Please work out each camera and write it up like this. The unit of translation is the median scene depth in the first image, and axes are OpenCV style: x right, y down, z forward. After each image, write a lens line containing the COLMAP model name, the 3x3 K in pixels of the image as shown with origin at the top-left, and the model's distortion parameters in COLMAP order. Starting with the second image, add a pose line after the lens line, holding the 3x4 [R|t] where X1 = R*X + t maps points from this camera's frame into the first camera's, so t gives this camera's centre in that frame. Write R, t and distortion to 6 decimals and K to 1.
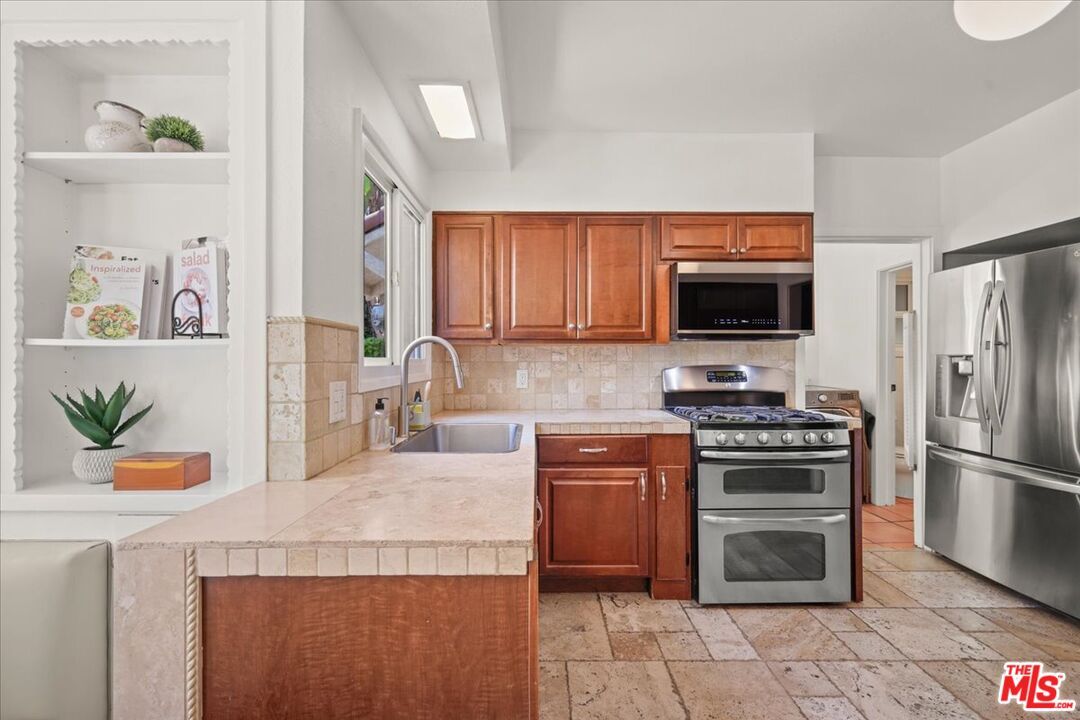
lens RADIAL K [[461.5, 0, 539.8], [0, 461.5, 359.3], [0, 0, 1]] dist [-0.001769, -0.000048]
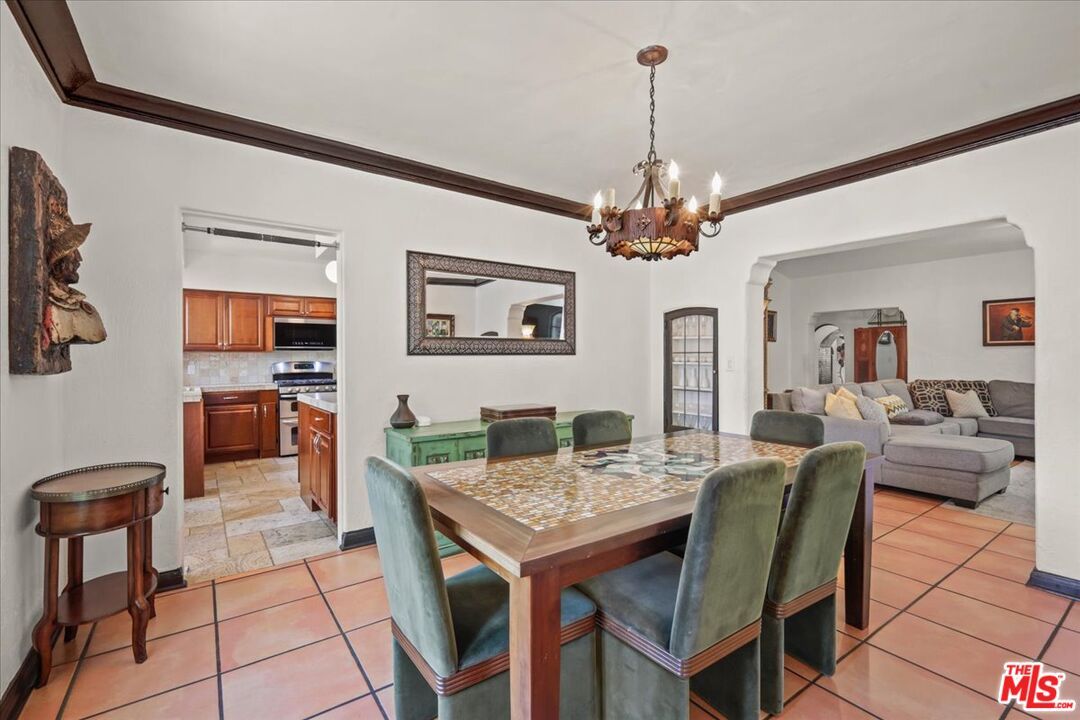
lens RADIAL K [[483.3, 0, 538.2], [0, 483.3, 356.2], [0, 0, 1]] dist [0.005674, 0.001075]
pose [[0.821542, -0.006756, 0.570108, -0.003017], [0.007228, 0.999973, 0.001434, -0.007844], [-0.570102, 0.002942, 0.821568, -1.701432]]
